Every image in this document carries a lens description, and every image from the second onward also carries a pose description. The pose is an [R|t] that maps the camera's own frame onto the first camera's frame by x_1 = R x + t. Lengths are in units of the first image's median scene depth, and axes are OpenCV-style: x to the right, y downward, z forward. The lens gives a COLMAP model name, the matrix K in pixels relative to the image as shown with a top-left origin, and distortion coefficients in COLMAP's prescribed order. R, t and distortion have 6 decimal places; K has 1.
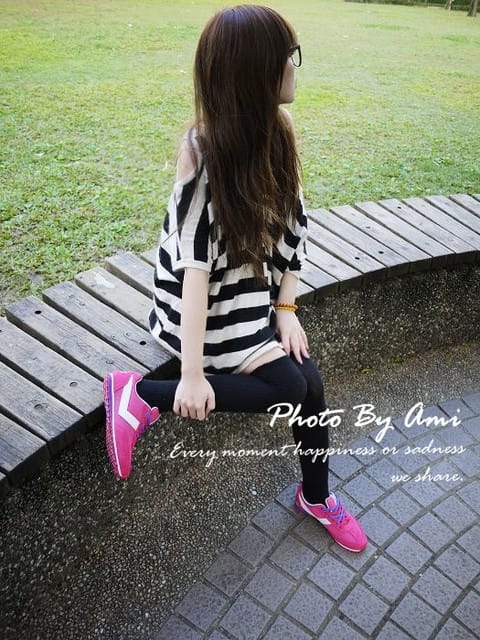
lens RADIAL K [[545.8, 0, 239.2], [0, 545.8, 320.0], [0, 0, 1]] dist [-0.038416, 0.015076]
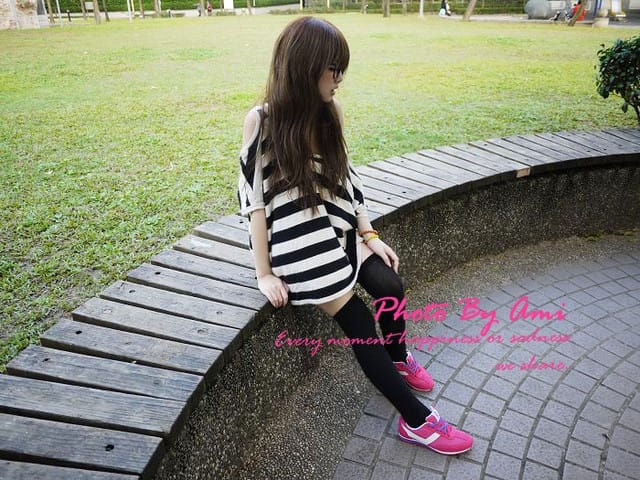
lens RADIAL K [[545.8, 0, 320.5], [0, 545.8, 240.9], [0, 0, 1]] dist [-0.038416, 0.015076]
pose [[0.964271, -0.164151, 0.207933, -0.187507], [0.191997, 0.973835, -0.121585, 0.091817], [-0.182535, 0.157163, 0.970557, -0.159531]]
